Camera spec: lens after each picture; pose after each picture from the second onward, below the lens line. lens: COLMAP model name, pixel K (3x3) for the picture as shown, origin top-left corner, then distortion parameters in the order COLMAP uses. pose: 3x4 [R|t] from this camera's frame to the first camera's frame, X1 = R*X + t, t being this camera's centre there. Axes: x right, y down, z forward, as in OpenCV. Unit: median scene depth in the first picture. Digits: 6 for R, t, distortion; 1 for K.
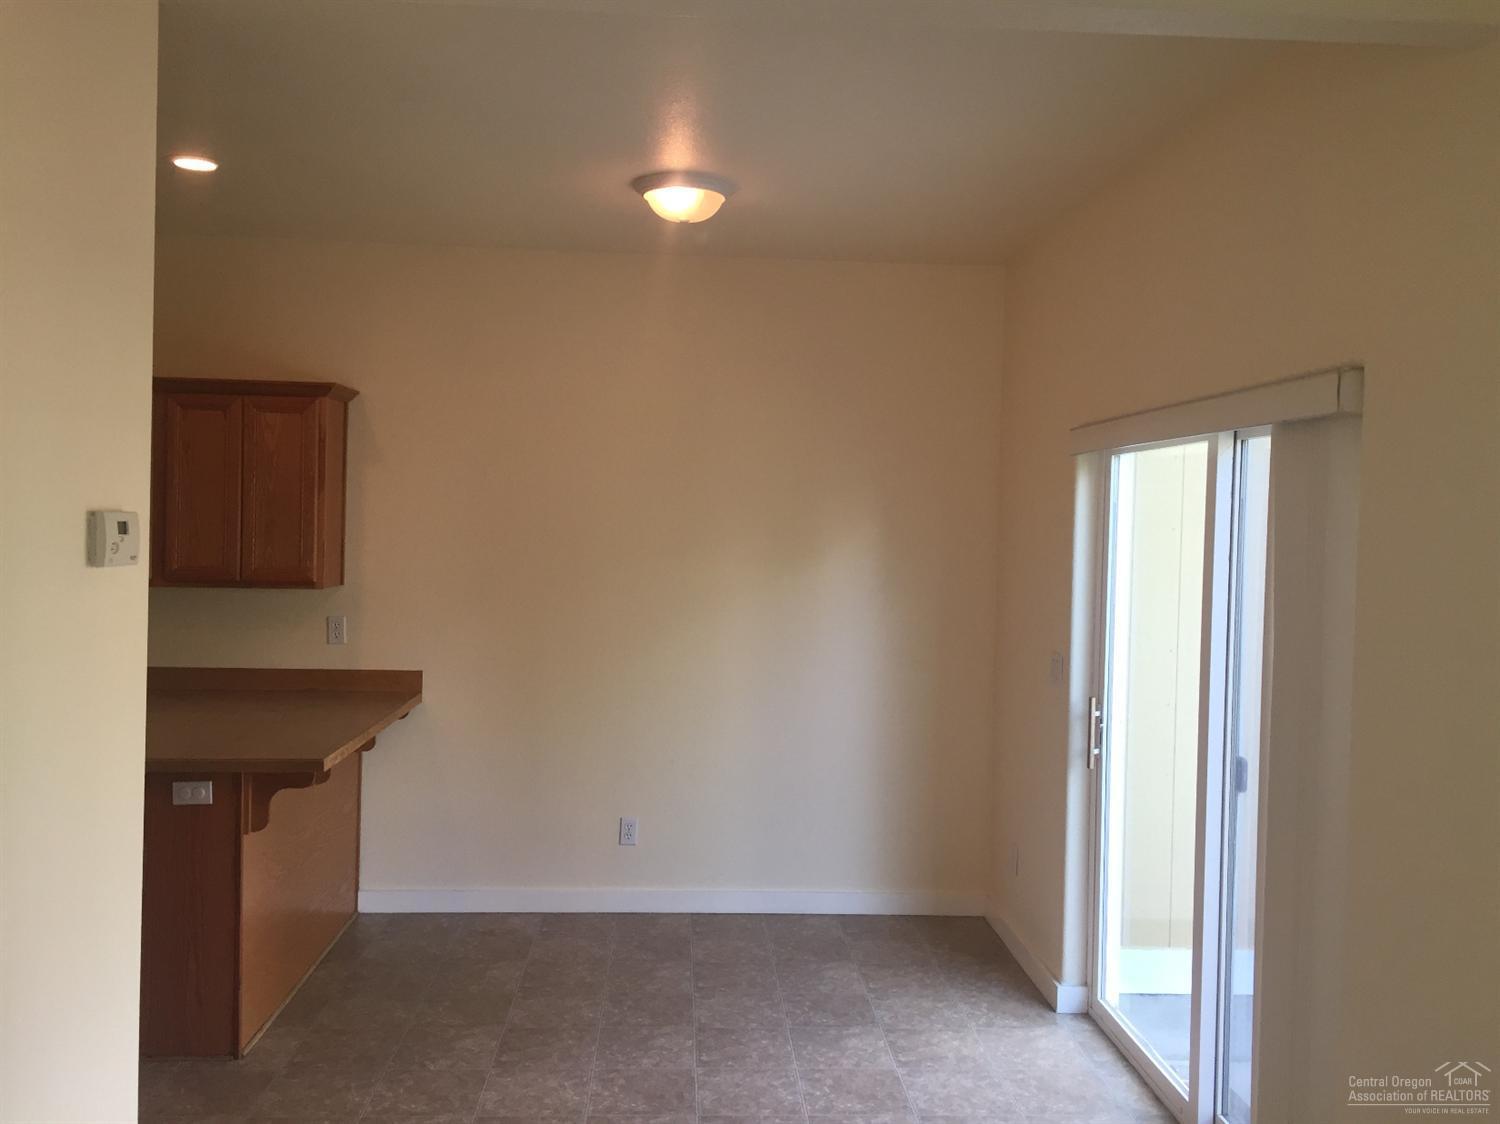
lens RADIAL K [[1281.0, 0, 750.7], [0, 1281.0, 563.2], [0, 0, 1]] dist [0.060699, -0.043749]
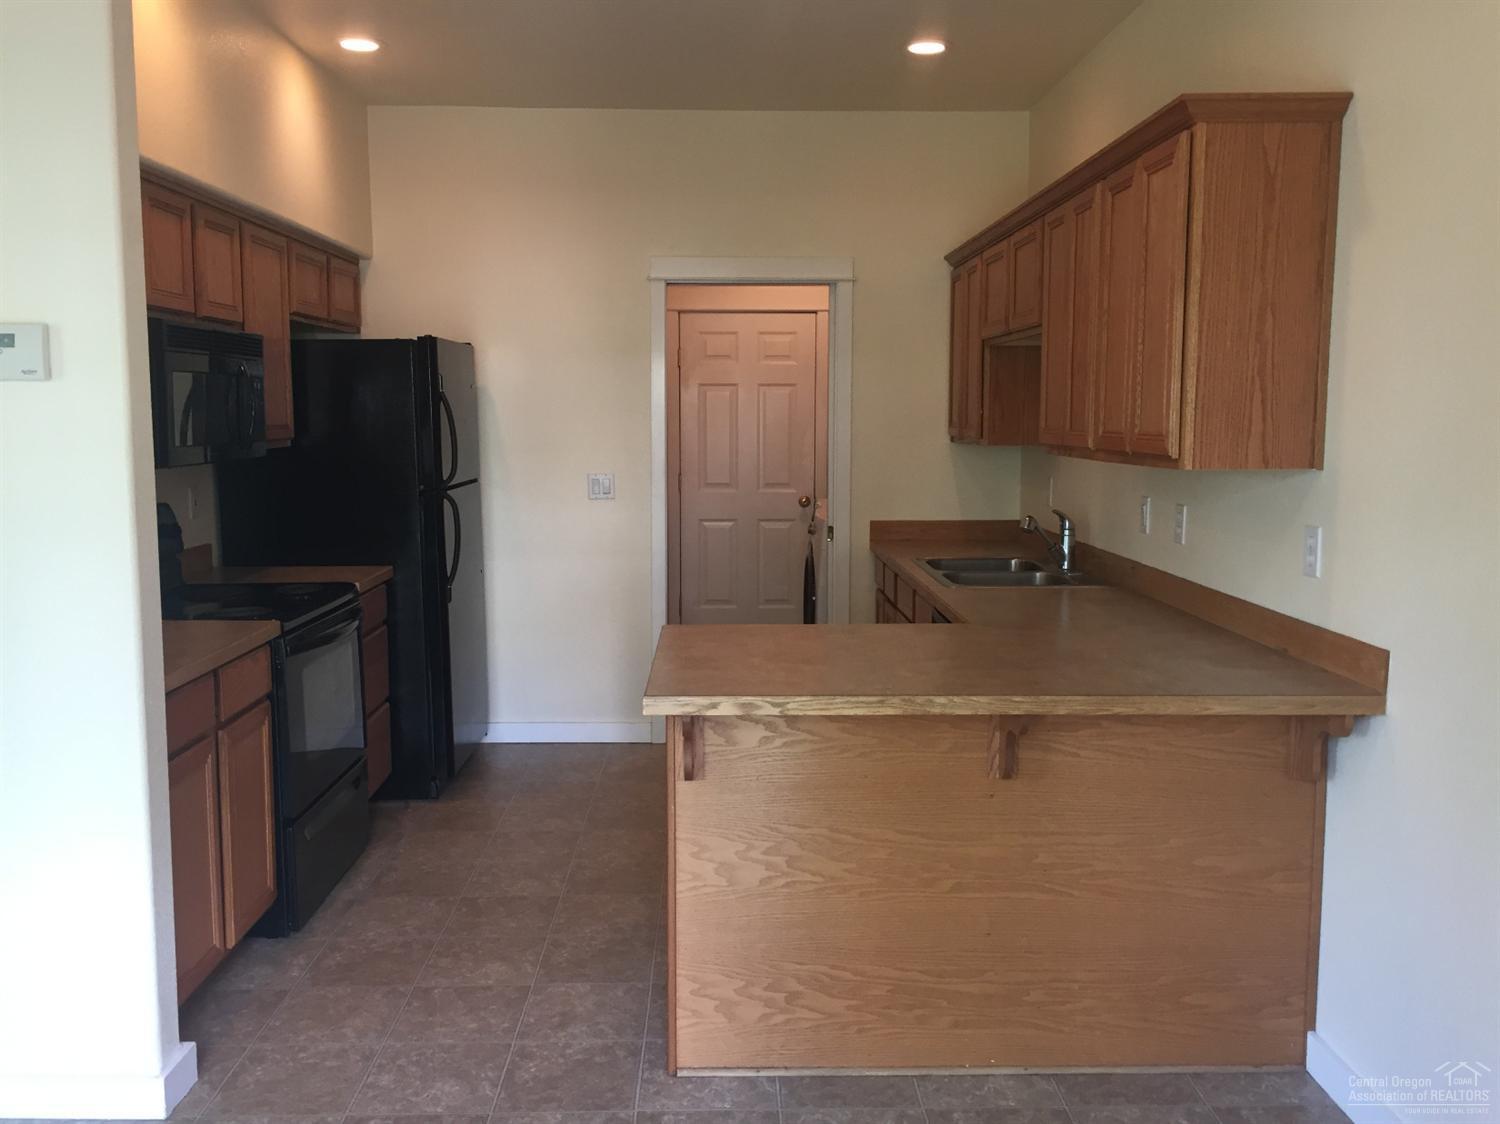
lens RADIAL K [[1281.0, 0, 753.8], [0, 1281.0, 548.2], [0, 0, 1]] dist [0.060699, -0.043749]
pose [[-0.019939, 0.081856, -0.996445, 0.249879], [-0.038906, 0.995824, 0.082583, 0.015353], [0.999044, 0.040414, -0.016671, 0.826982]]
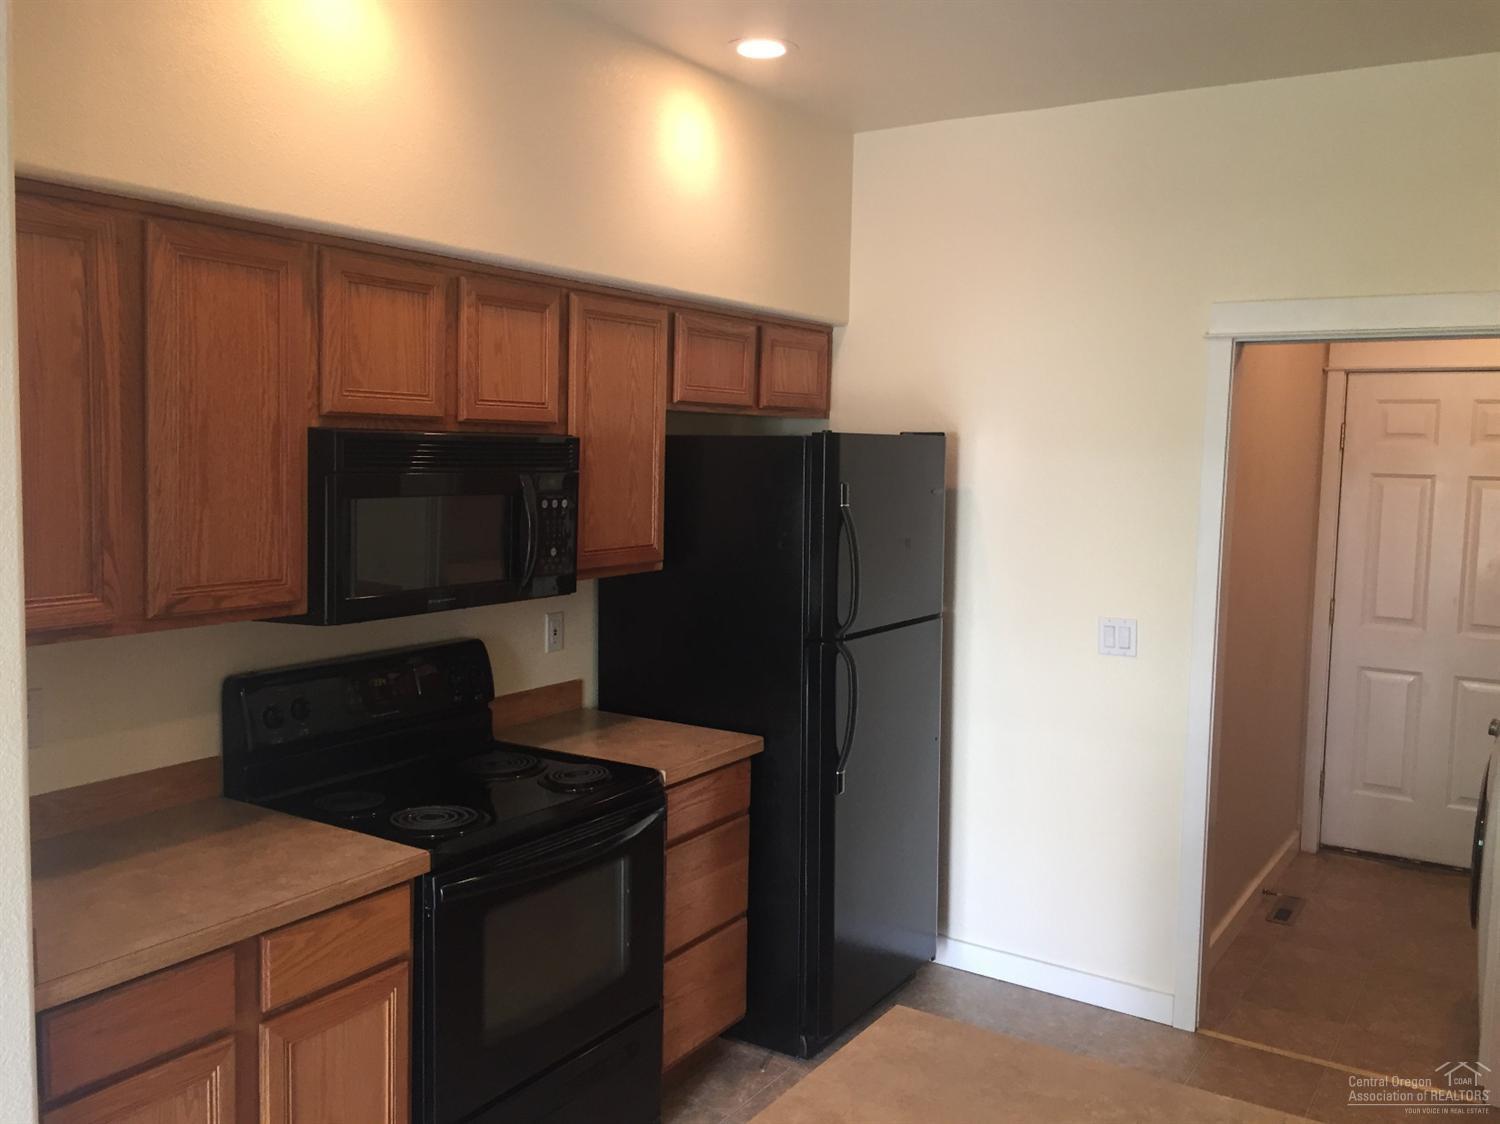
lens RADIAL K [[1281.0, 0, 738.2], [0, 1281.0, 553.4], [0, 0, 1]] dist [0.060699, -0.043749]
pose [[-0.581211, 0.029261, -0.813227, -0.113649], [-0.065807, 0.994390, 0.082812, -0.041801], [0.811088, 0.101648, -0.576024, 0.932474]]
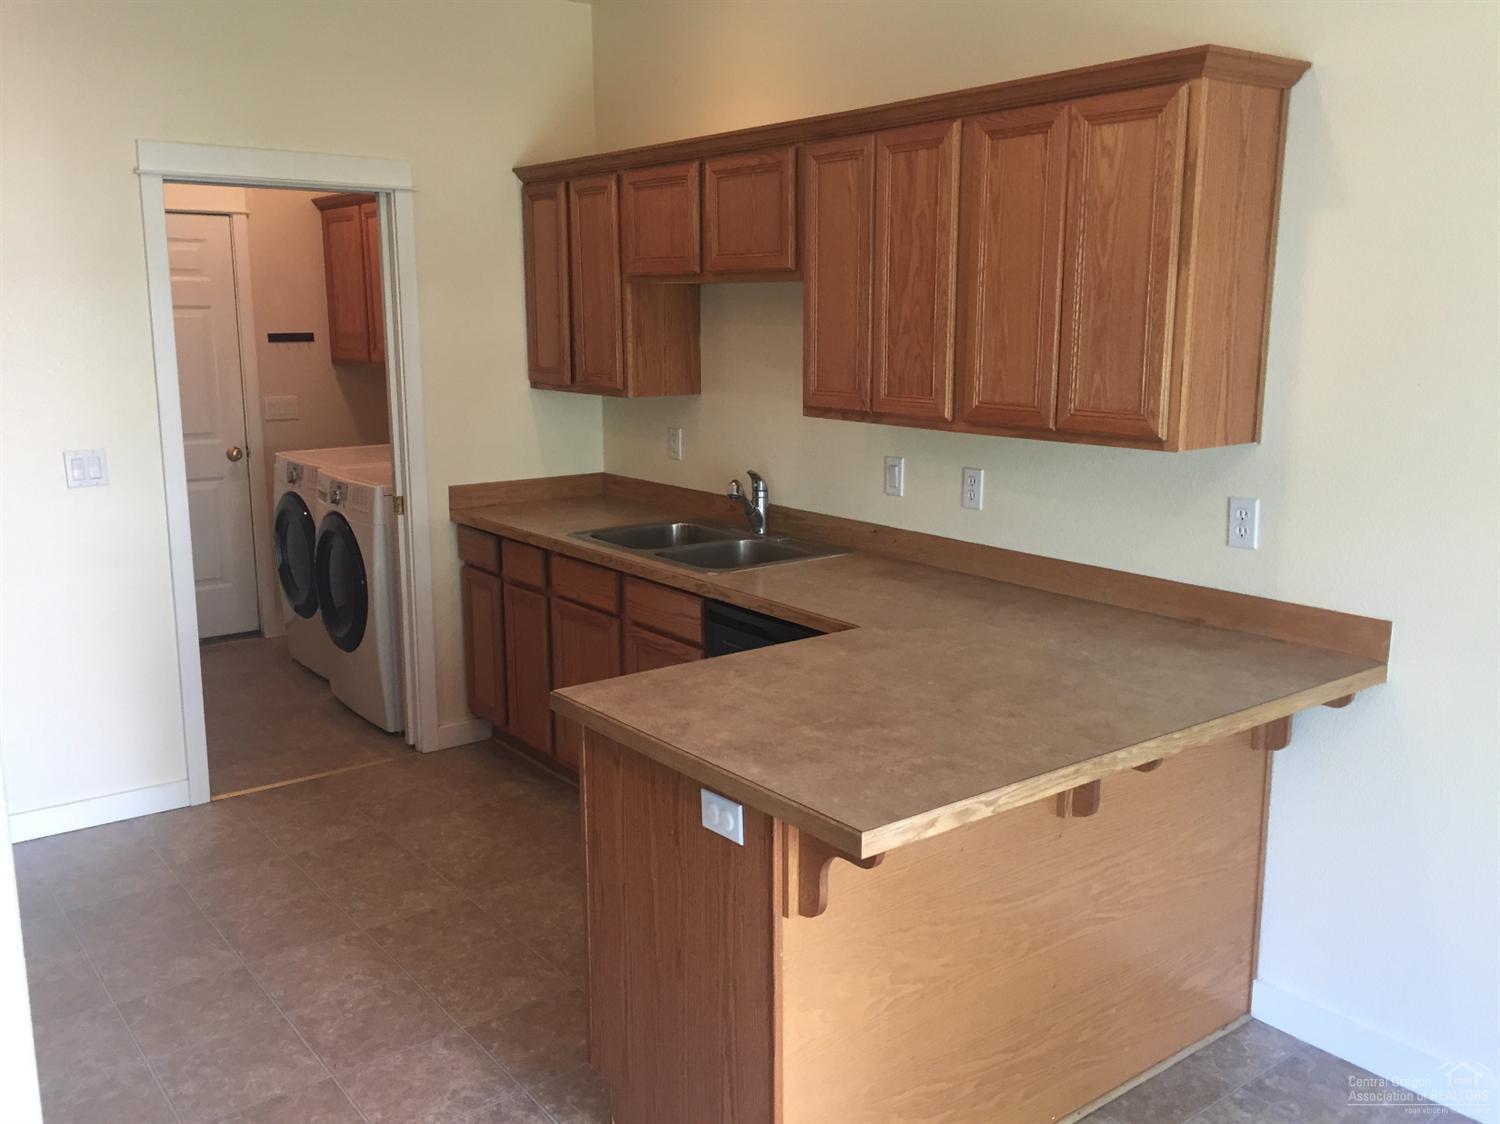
lens RADIAL K [[1281.0, 0, 752.0], [0, 1281.0, 550.4], [0, 0, 1]] dist [0.060699, -0.043749]
pose [[0.571248, 0.128742, -0.810618, 0.011241], [-0.017981, 0.989348, 0.144457, -0.014034], [0.820580, -0.067945, 0.567478, 0.546097]]
